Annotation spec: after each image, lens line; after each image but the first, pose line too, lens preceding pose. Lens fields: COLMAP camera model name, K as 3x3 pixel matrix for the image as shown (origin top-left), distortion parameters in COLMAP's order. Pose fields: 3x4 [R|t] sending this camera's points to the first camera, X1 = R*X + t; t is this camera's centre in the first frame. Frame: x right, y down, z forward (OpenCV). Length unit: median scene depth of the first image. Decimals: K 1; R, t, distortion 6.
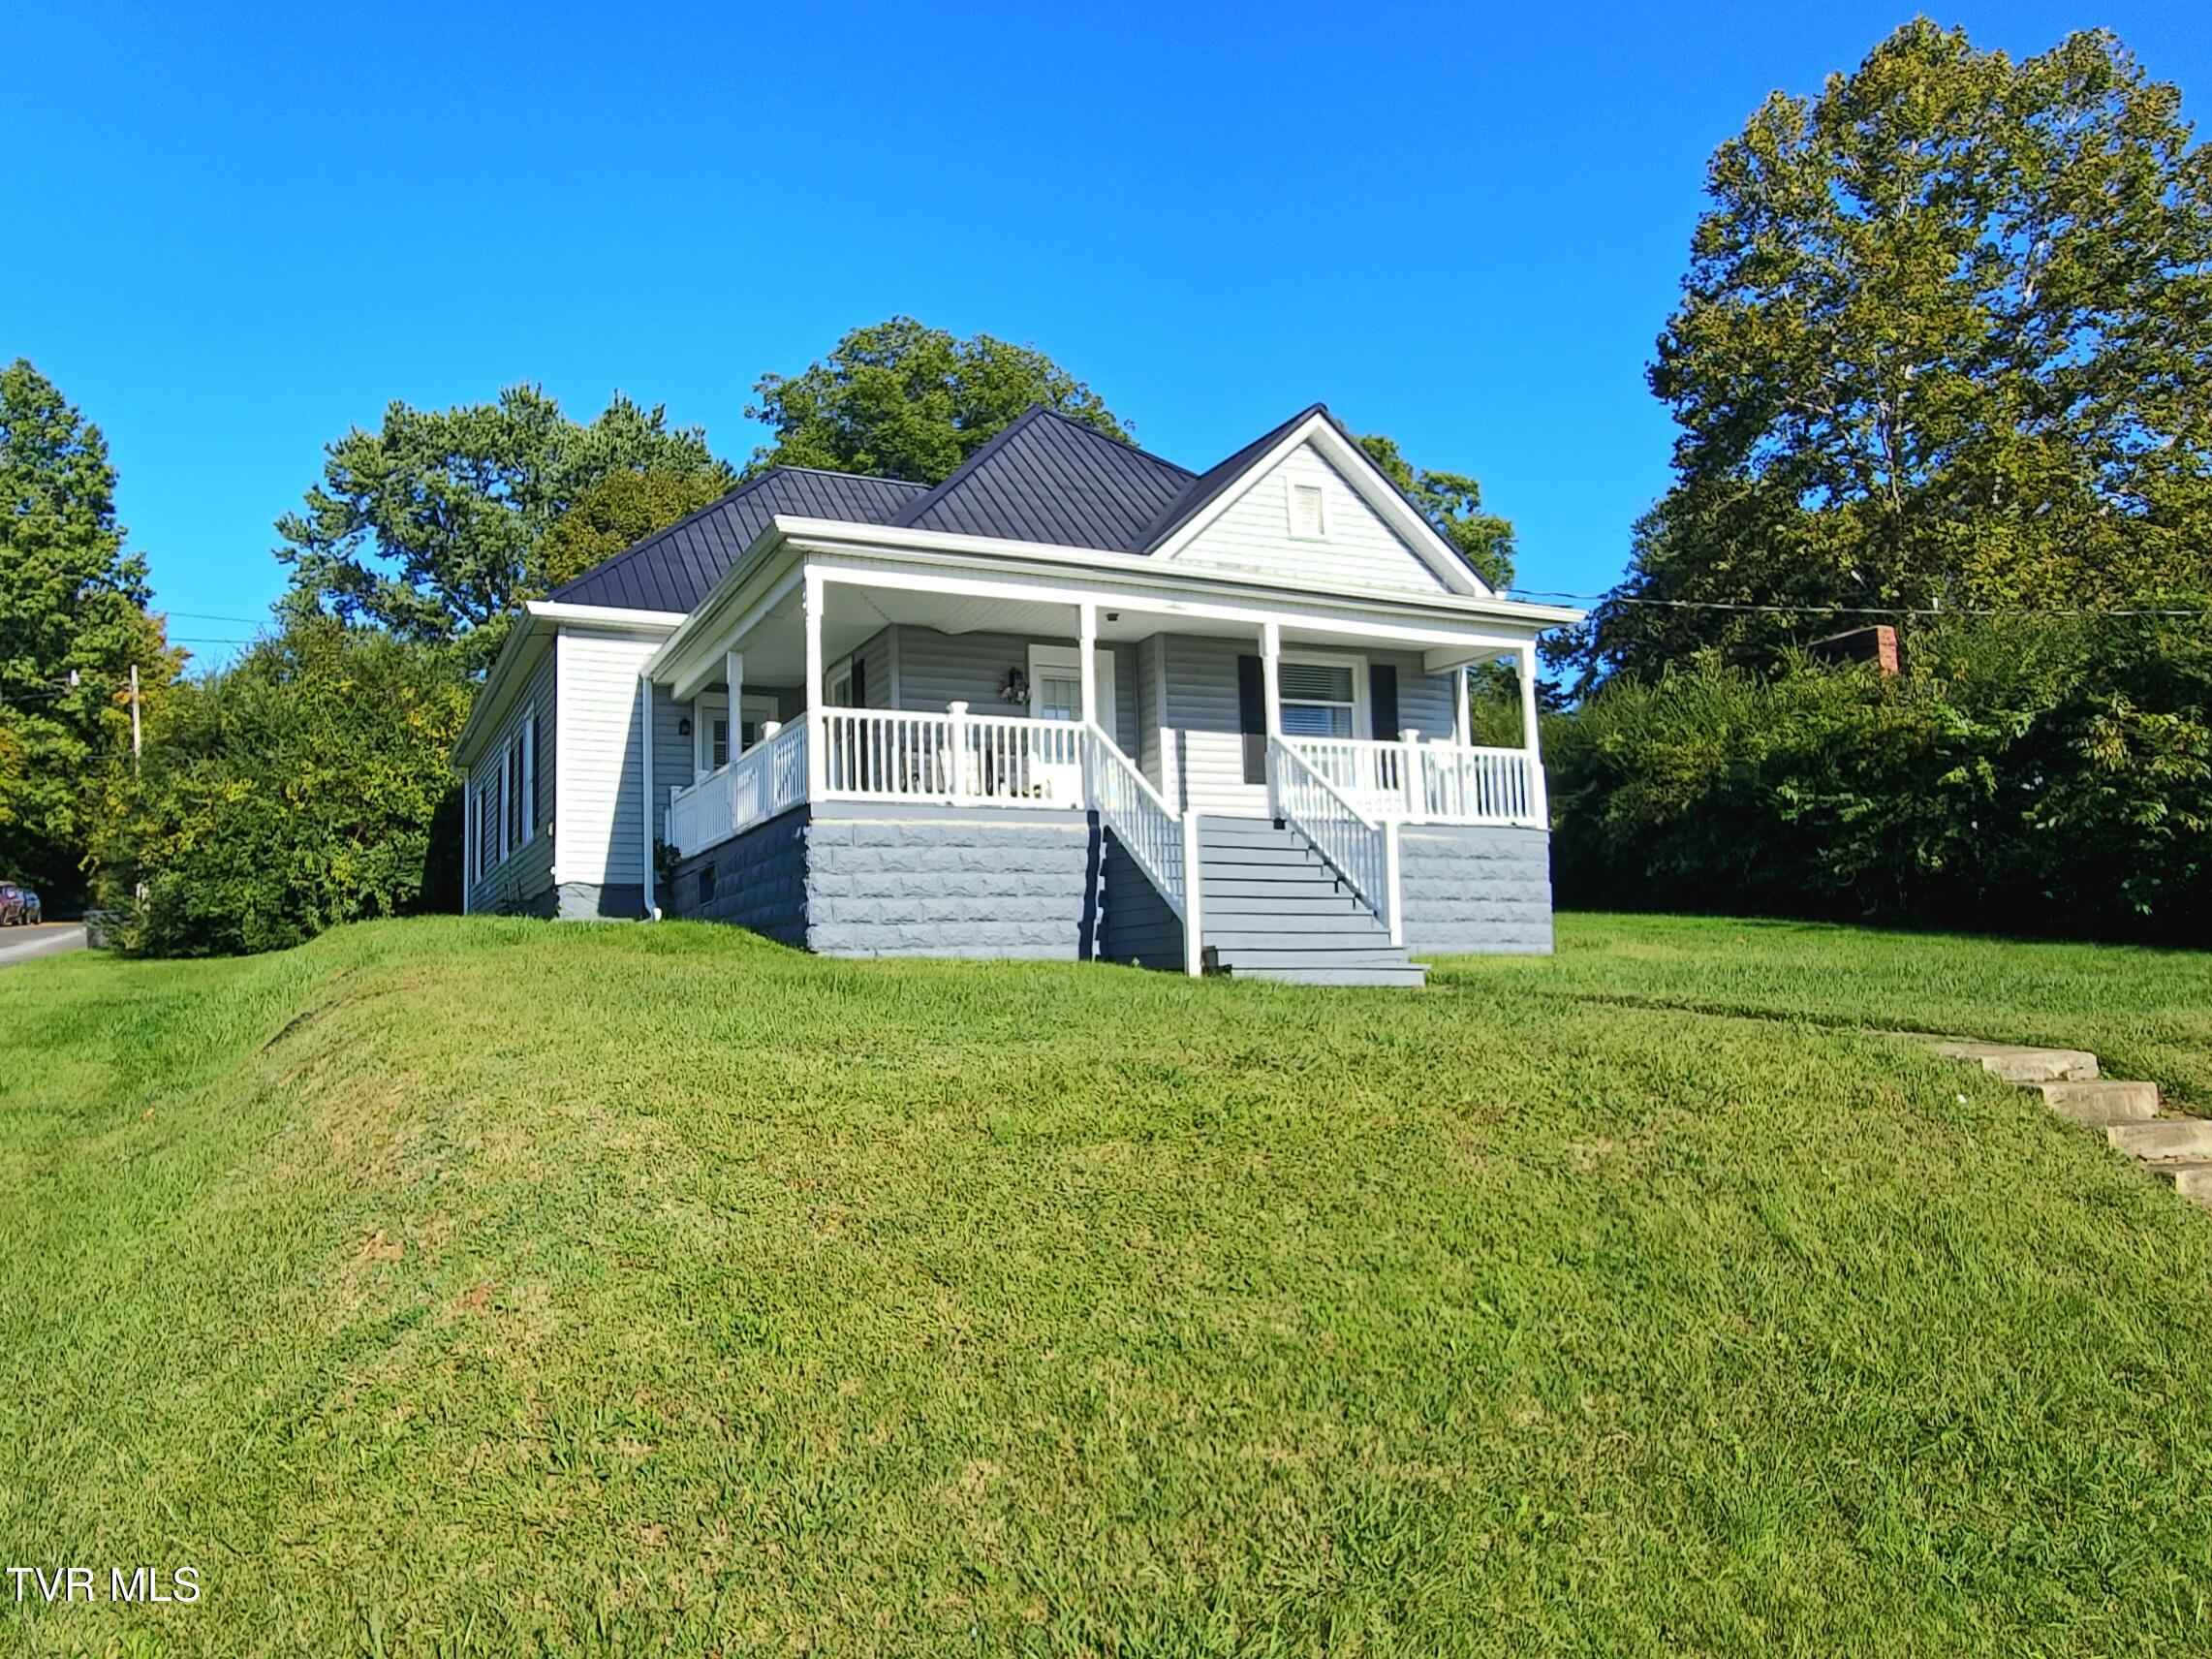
lens RADIAL K [[1605.3, 0, 1106.0], [0, 1605.3, 829.5], [0, 0, 1]] dist [-0.006605, 0.031774]
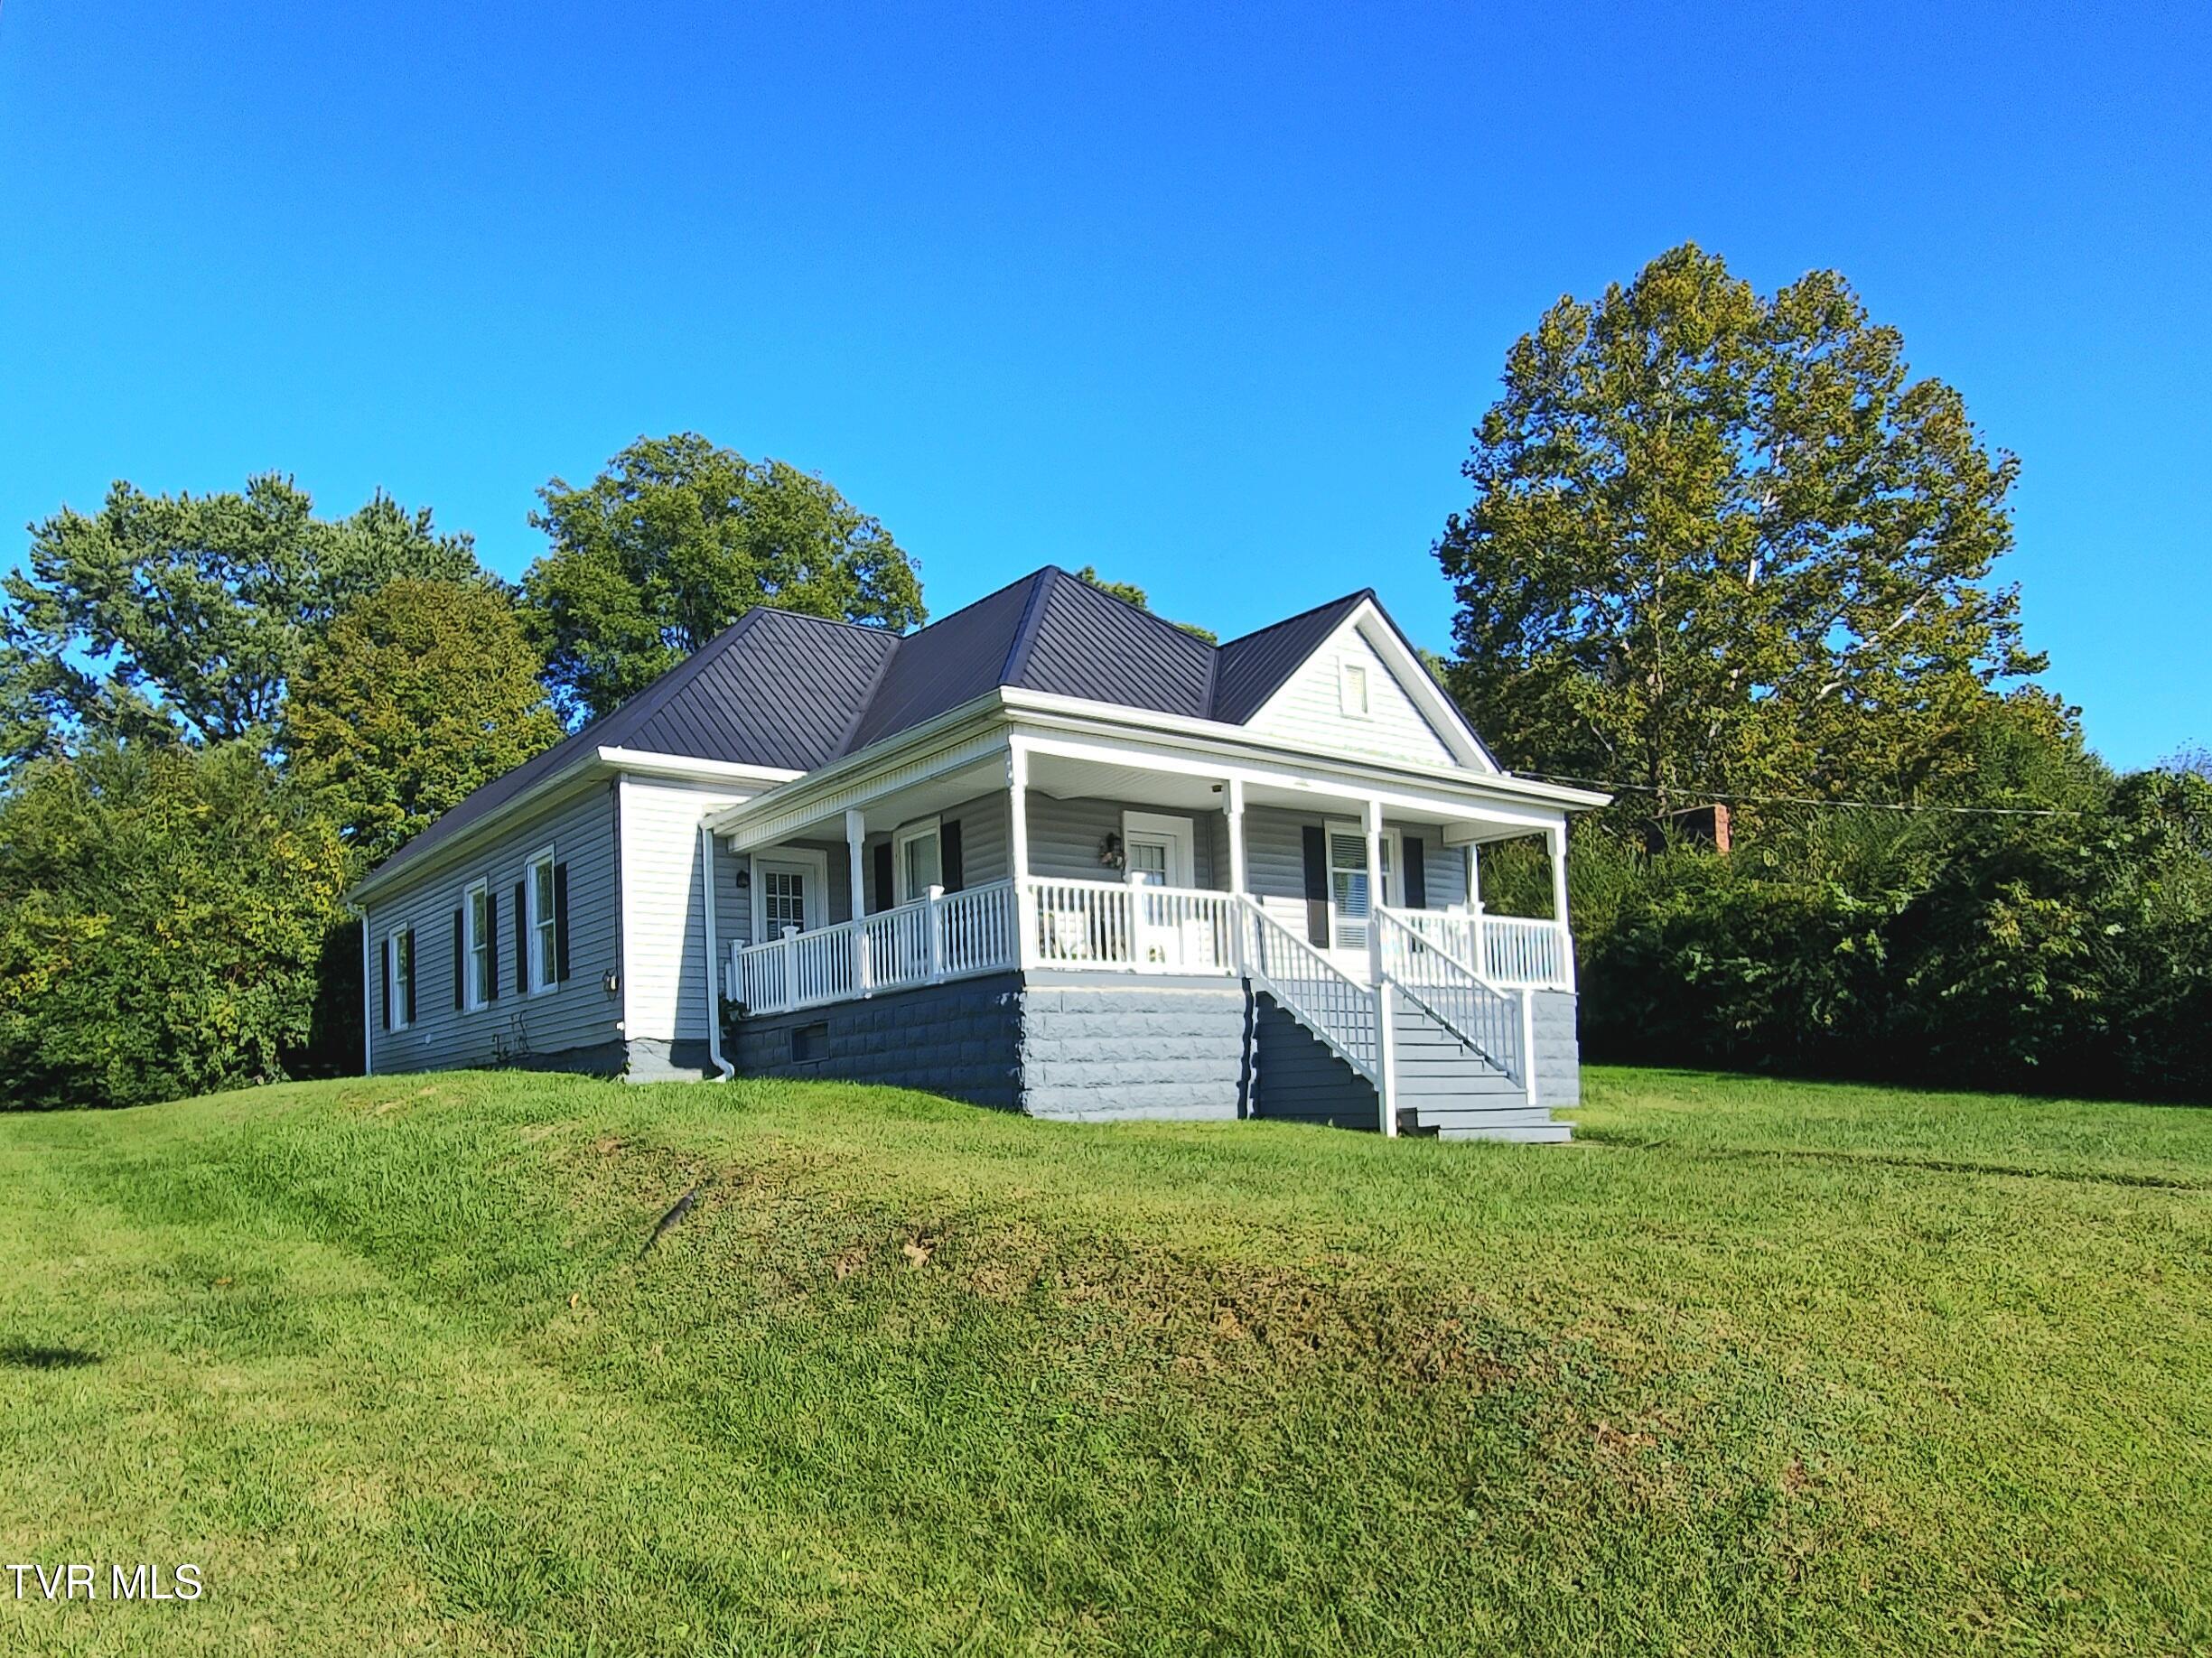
lens RADIAL K [[1571.8, 0, 1133.6], [0, 1571.8, 1043.7], [0, 0, 1]] dist [0.002382, 0.021752]
pose [[0.977310, 0.001712, 0.211809, -0.236124], [-0.012658, 0.998652, 0.050333, -0.015199], [-0.211437, -0.051872, 0.976014, 0.002518]]
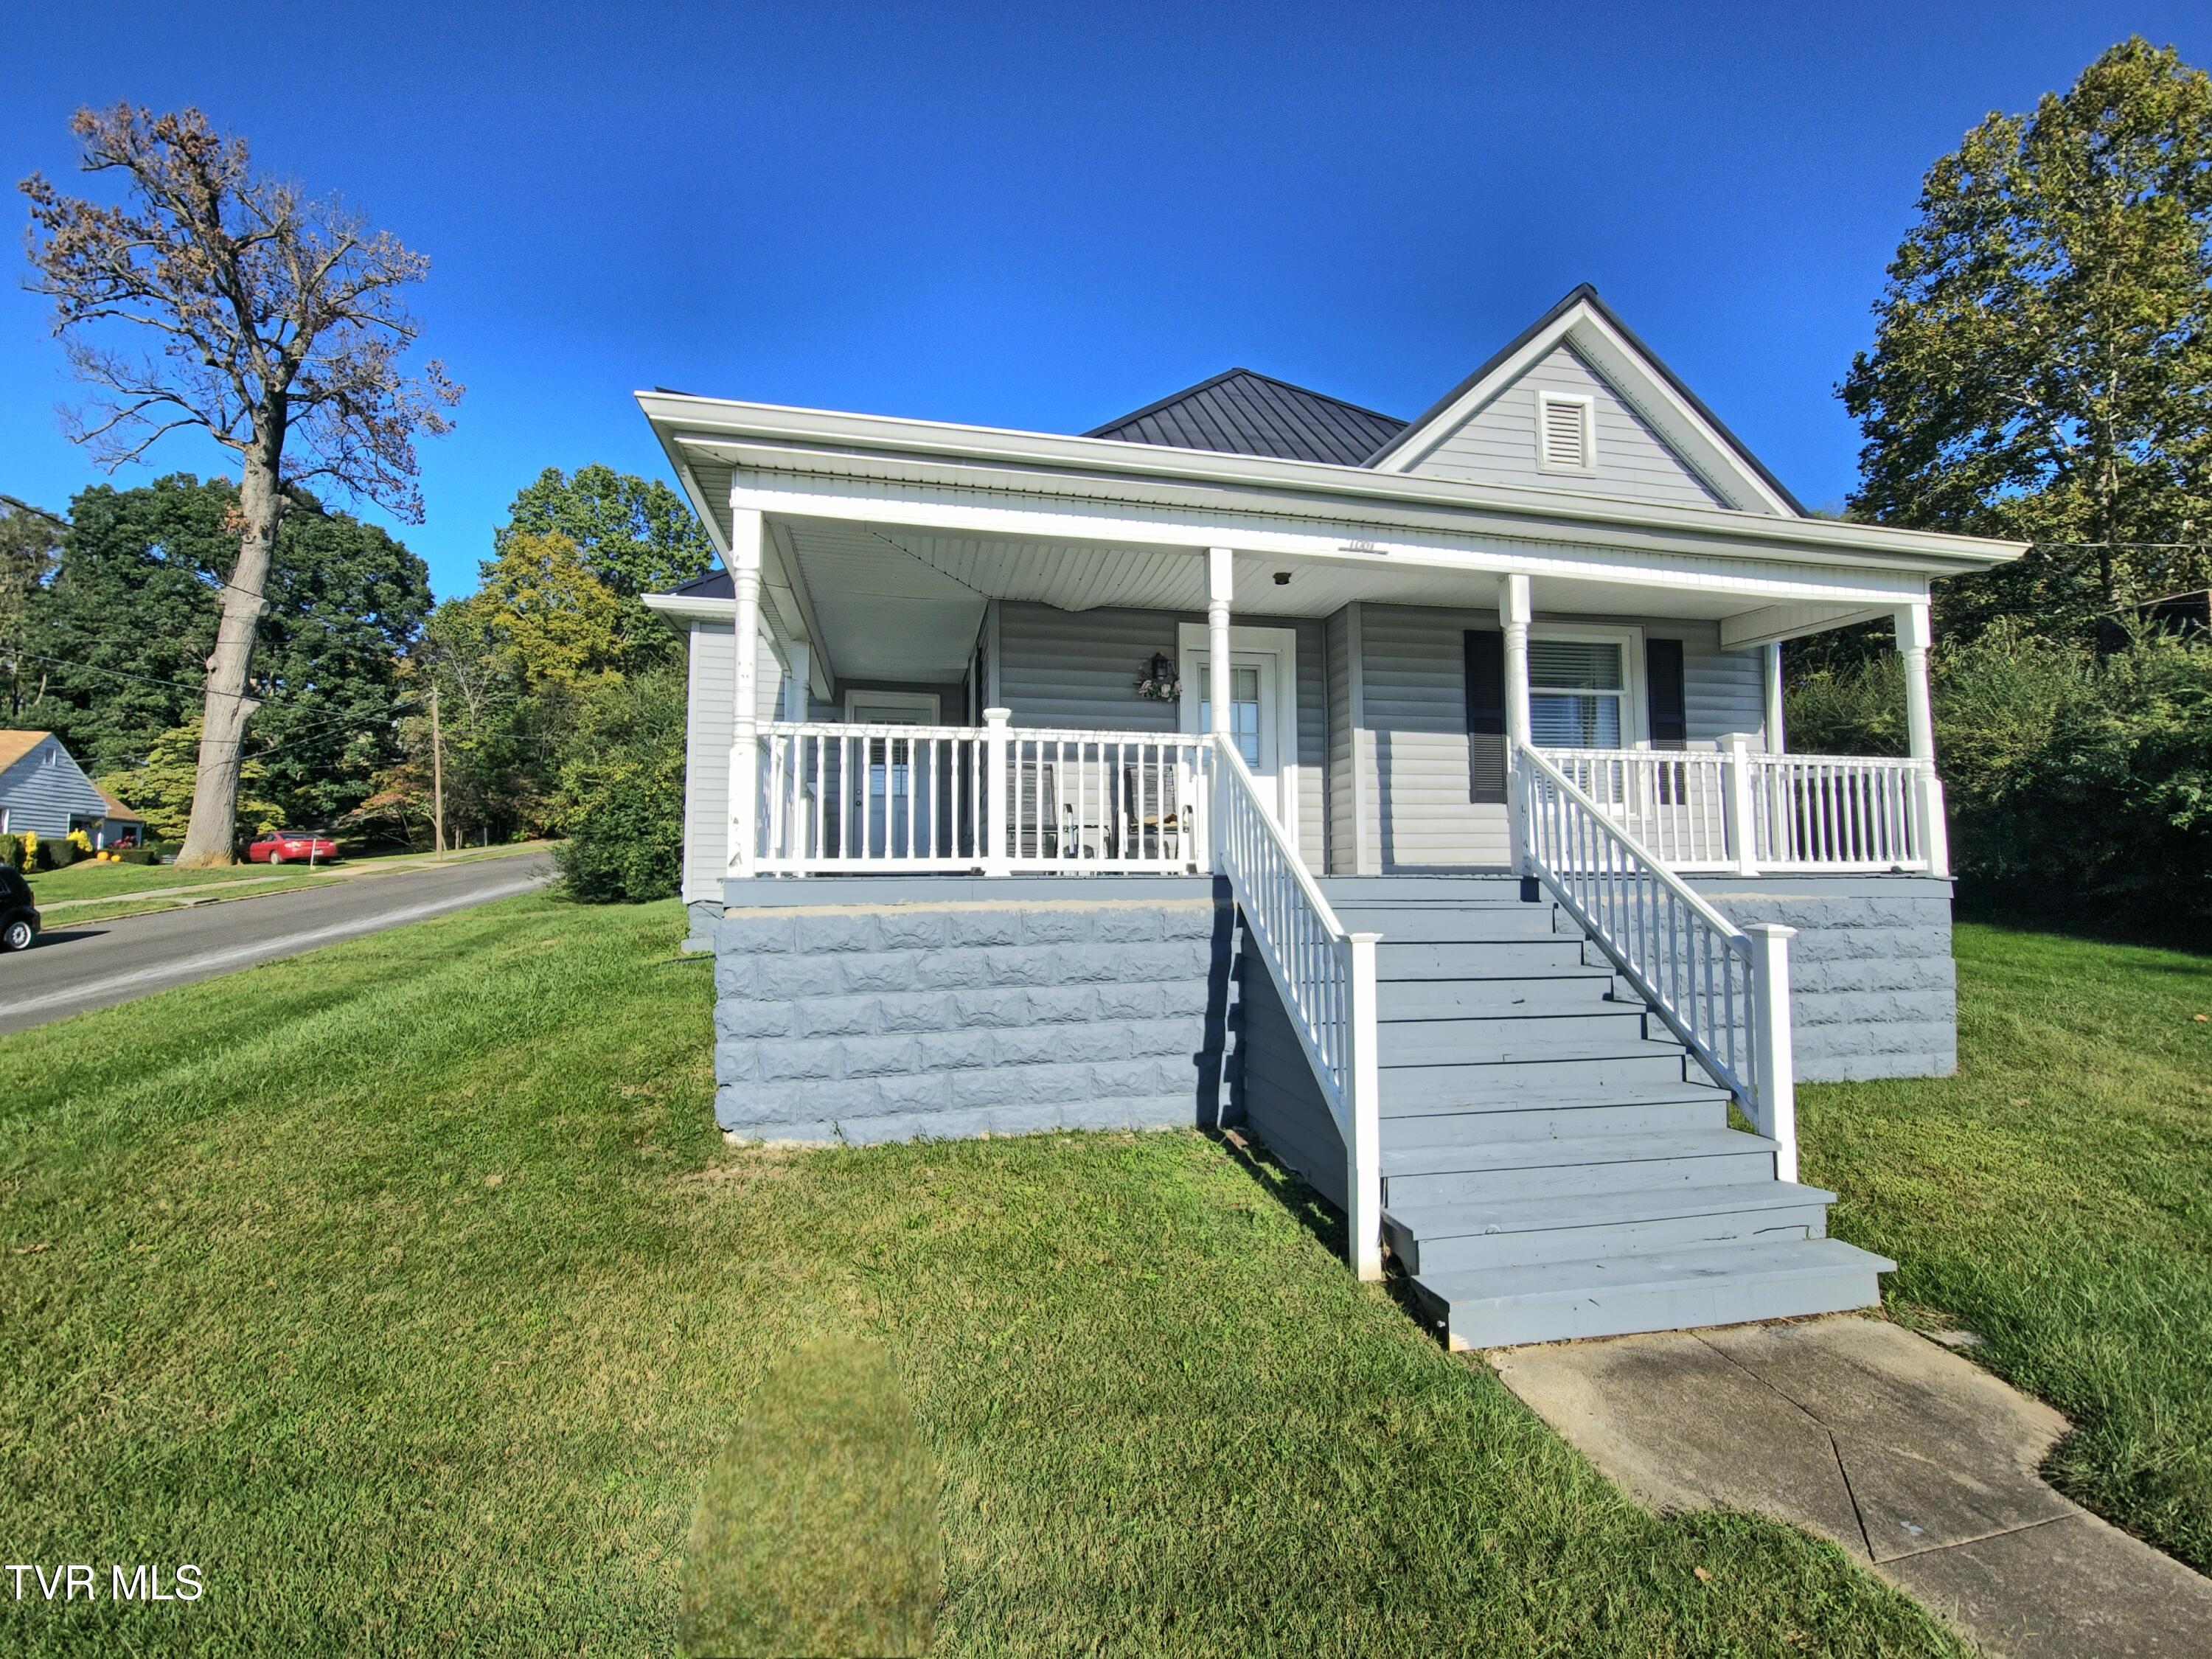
lens RADIAL K [[1010.1, 0, 1132.1], [0, 1010.1, 812.6], [0, 0, 1]] dist [0.013984, -0.007965]
pose [[0.973979, 0.010846, -0.226379, 0.036855], [-0.000598, 0.998974, 0.045291, -0.042782], [0.226638, -0.043977, 0.972986, 0.479118]]
